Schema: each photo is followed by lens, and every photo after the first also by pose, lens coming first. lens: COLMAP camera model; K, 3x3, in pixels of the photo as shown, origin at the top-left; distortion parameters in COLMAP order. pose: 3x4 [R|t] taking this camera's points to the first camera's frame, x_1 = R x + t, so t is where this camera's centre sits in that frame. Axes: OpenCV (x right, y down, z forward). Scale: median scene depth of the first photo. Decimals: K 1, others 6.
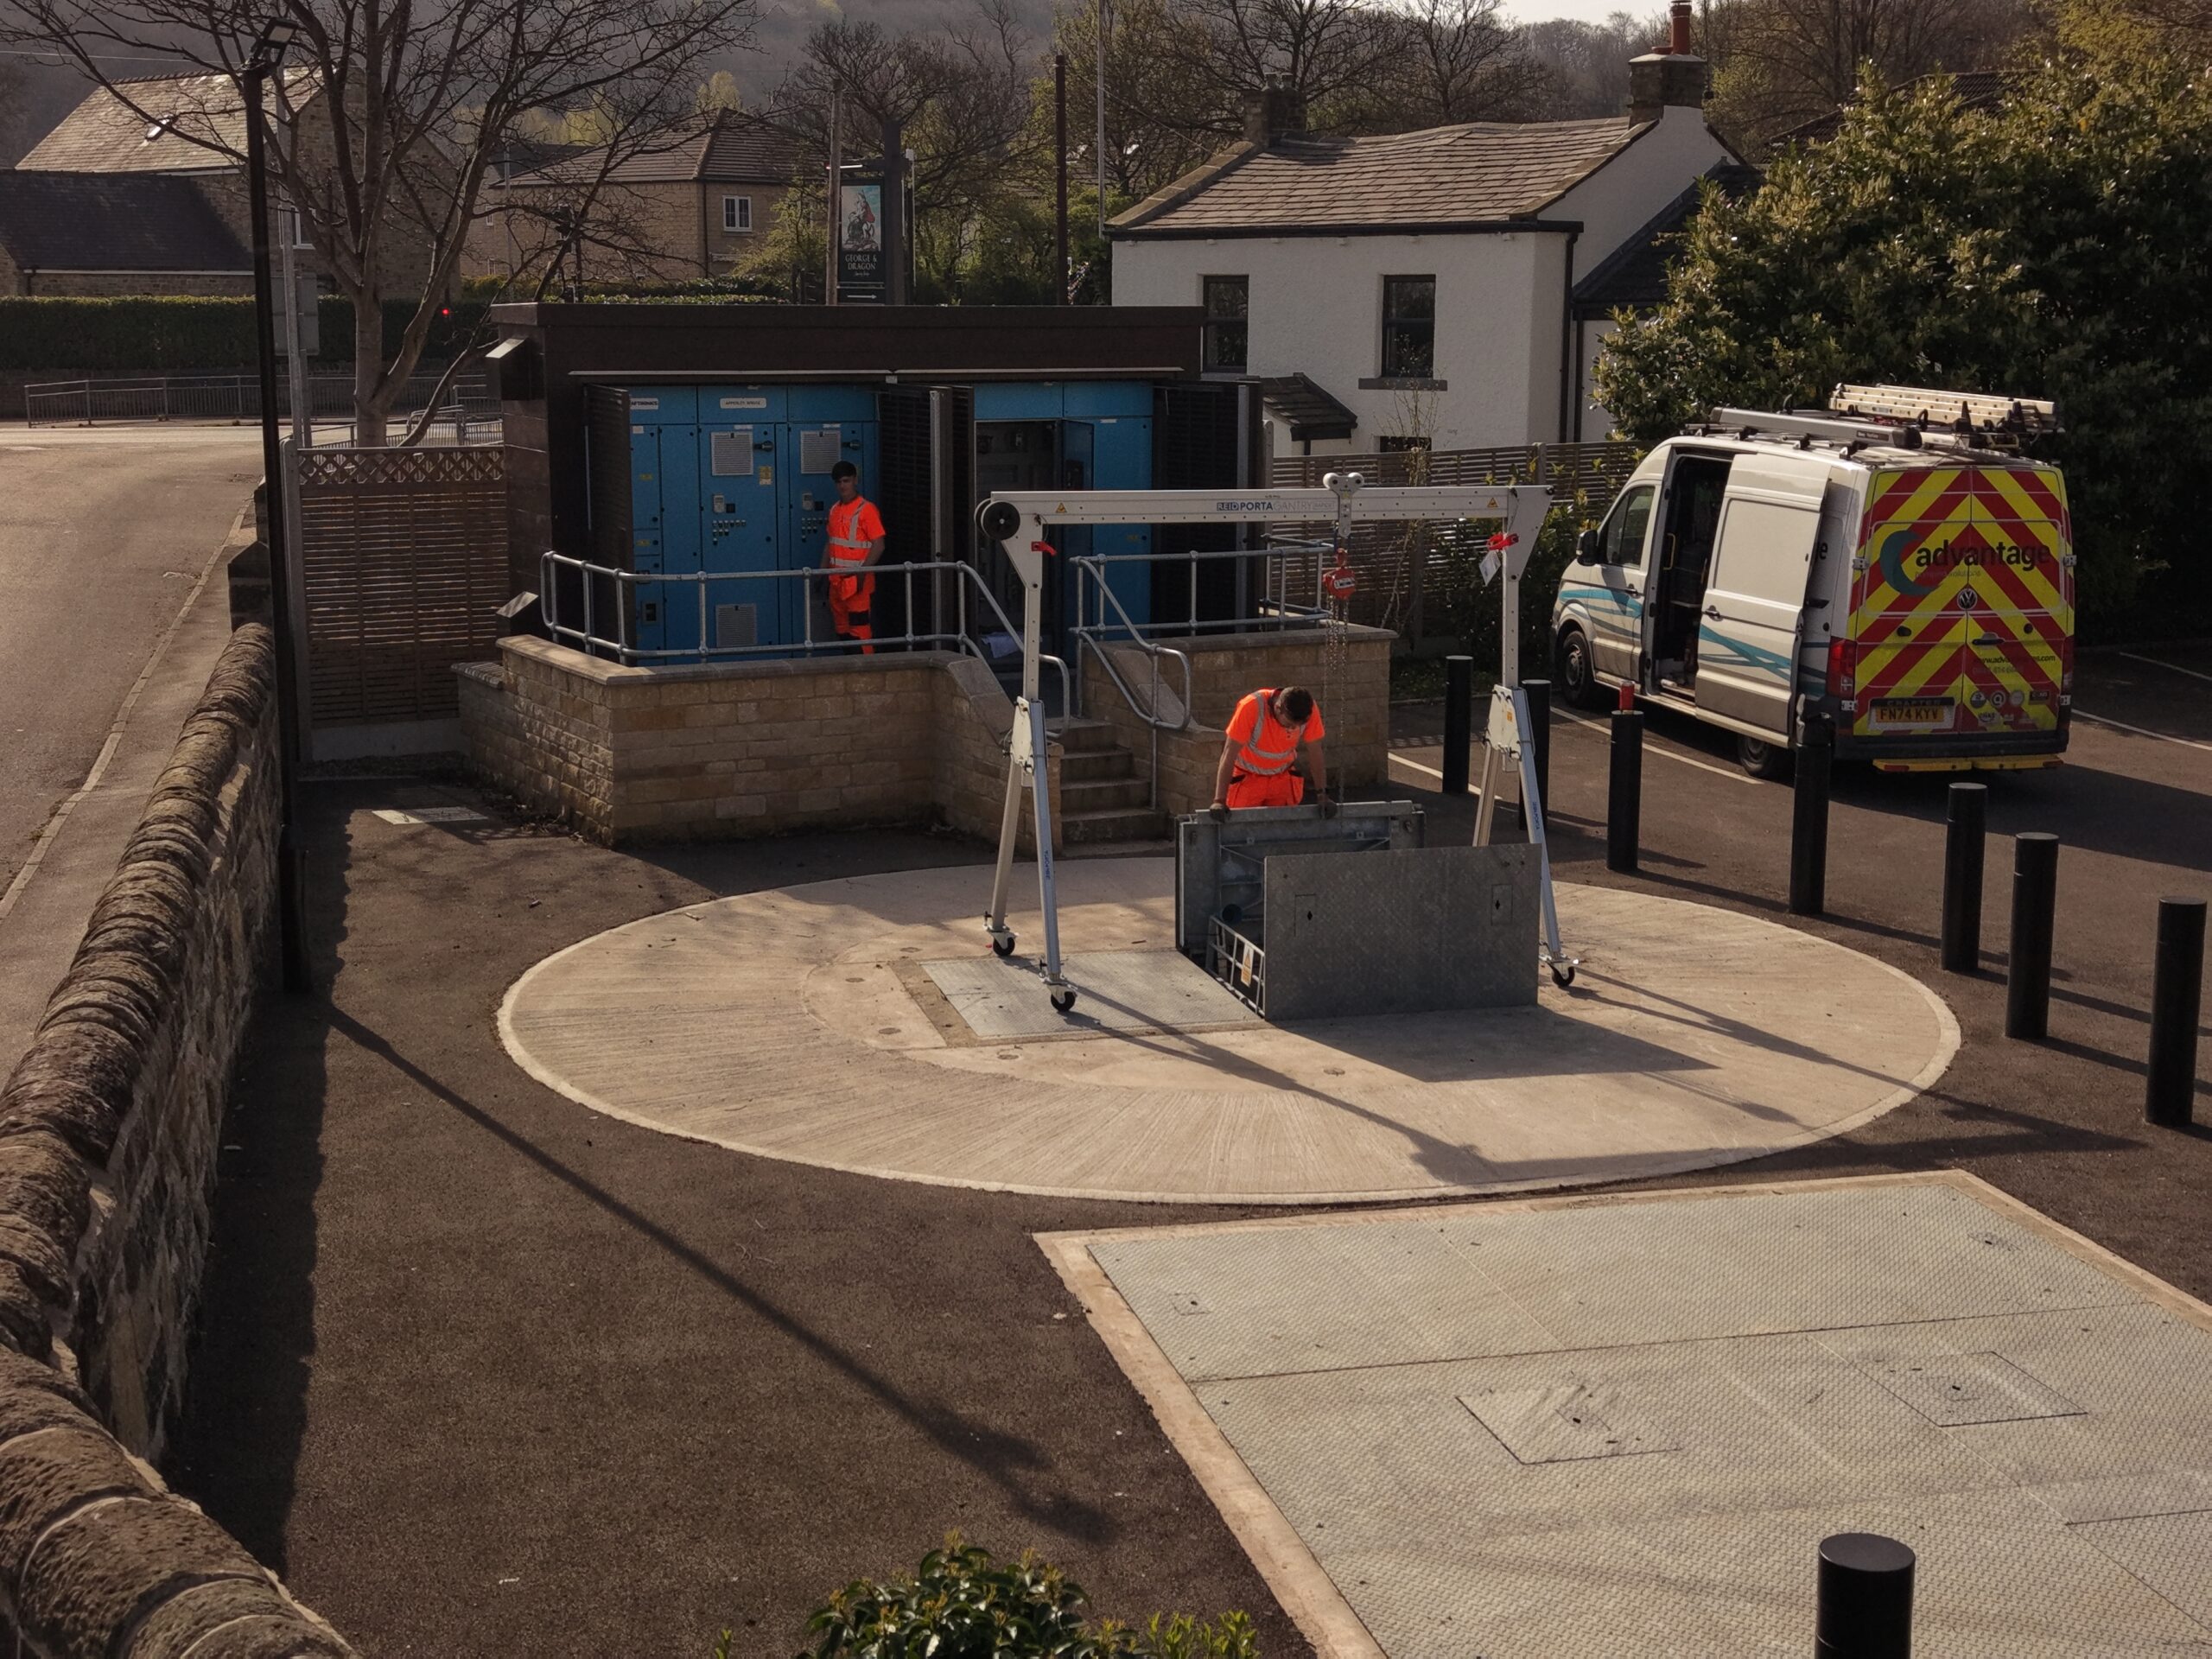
lens RADIAL K [[2920.3, 0, 1106.5], [0, 2920.3, 832.1], [0, 0, 1]] dist [0.085686, 0.000000]
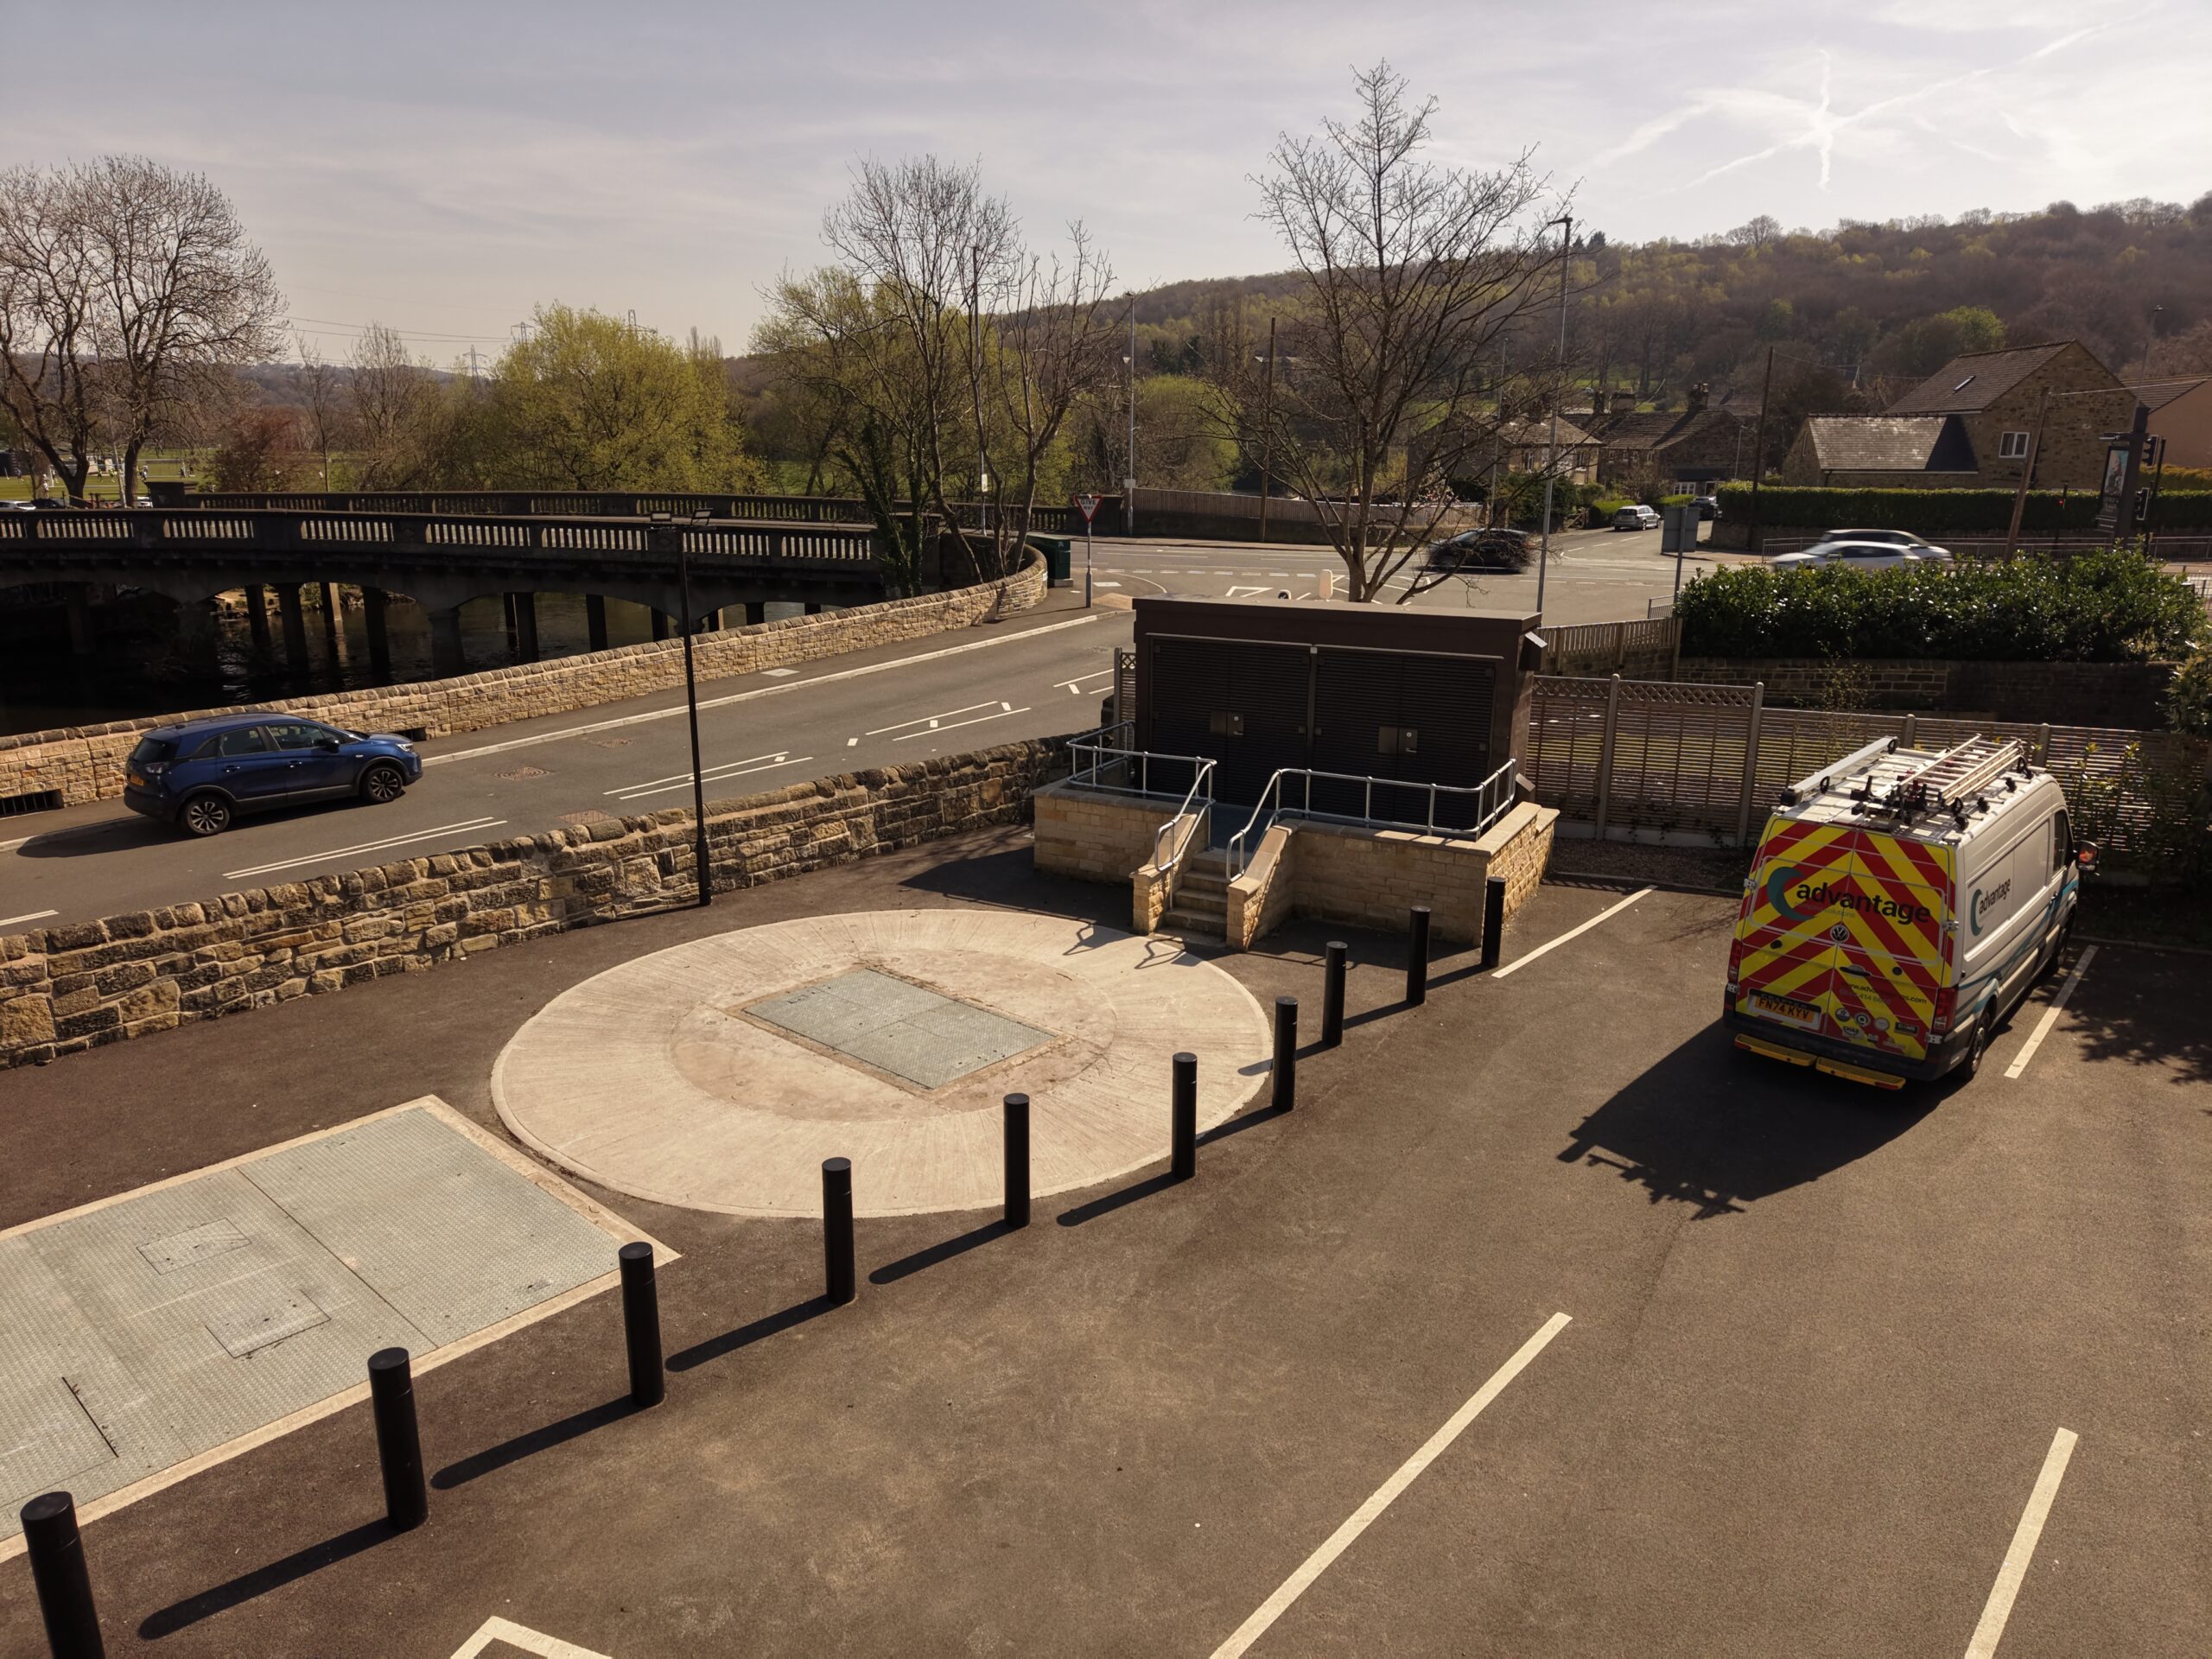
lens RADIAL K [[1478.2, 0, 1107.0], [0, 1478.2, 823.9], [0, 0, 1]] dist [0.032652, -0.031485]
pose [[0.561722, 0.211004, -0.799966, 0.608375], [-0.152031, 0.976790, 0.150891, -0.171250], [0.813237, 0.036861, 0.580764, 0.390087]]
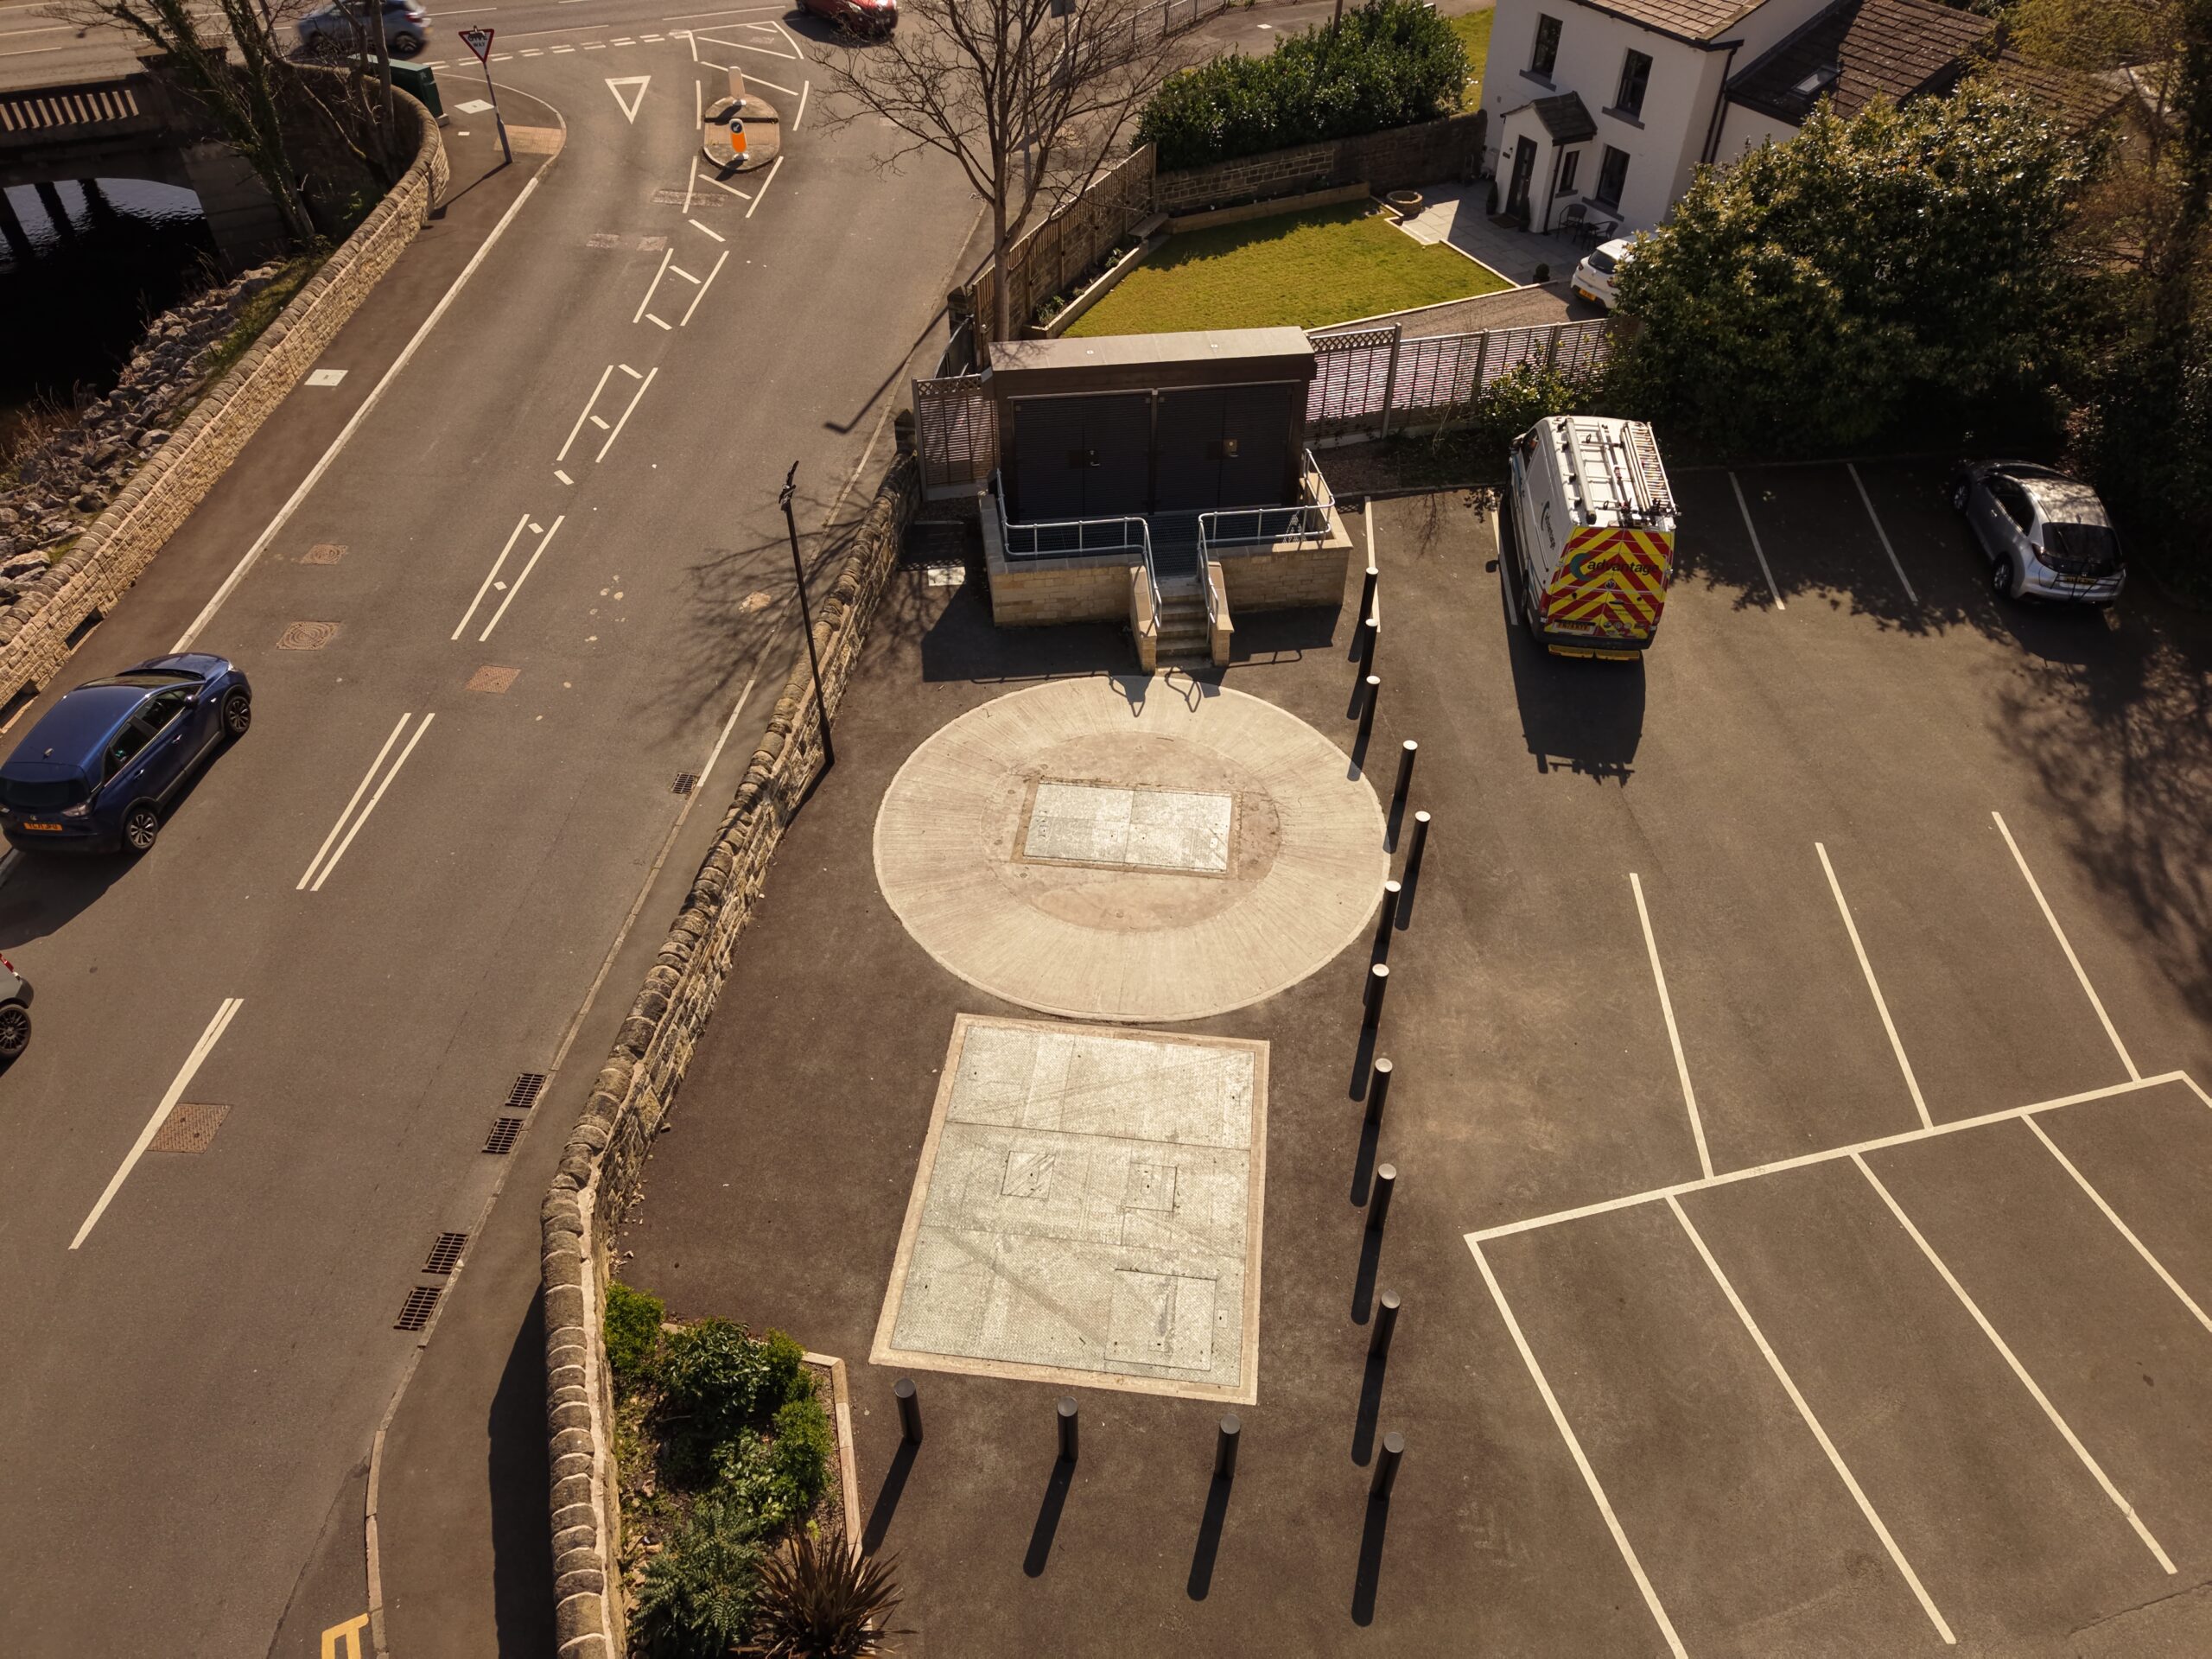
lens RADIAL K [[1478.2, 0, 1106.9], [0, 1478.2, 825.4], [0, 0, 1]] dist [0.032652, -0.031485]
pose [[0.938663, 0.232188, -0.254952, 0.264751], [-0.063376, 0.842908, 0.534313, -0.490626], [0.338962, -0.485382, 0.805921, -0.091793]]
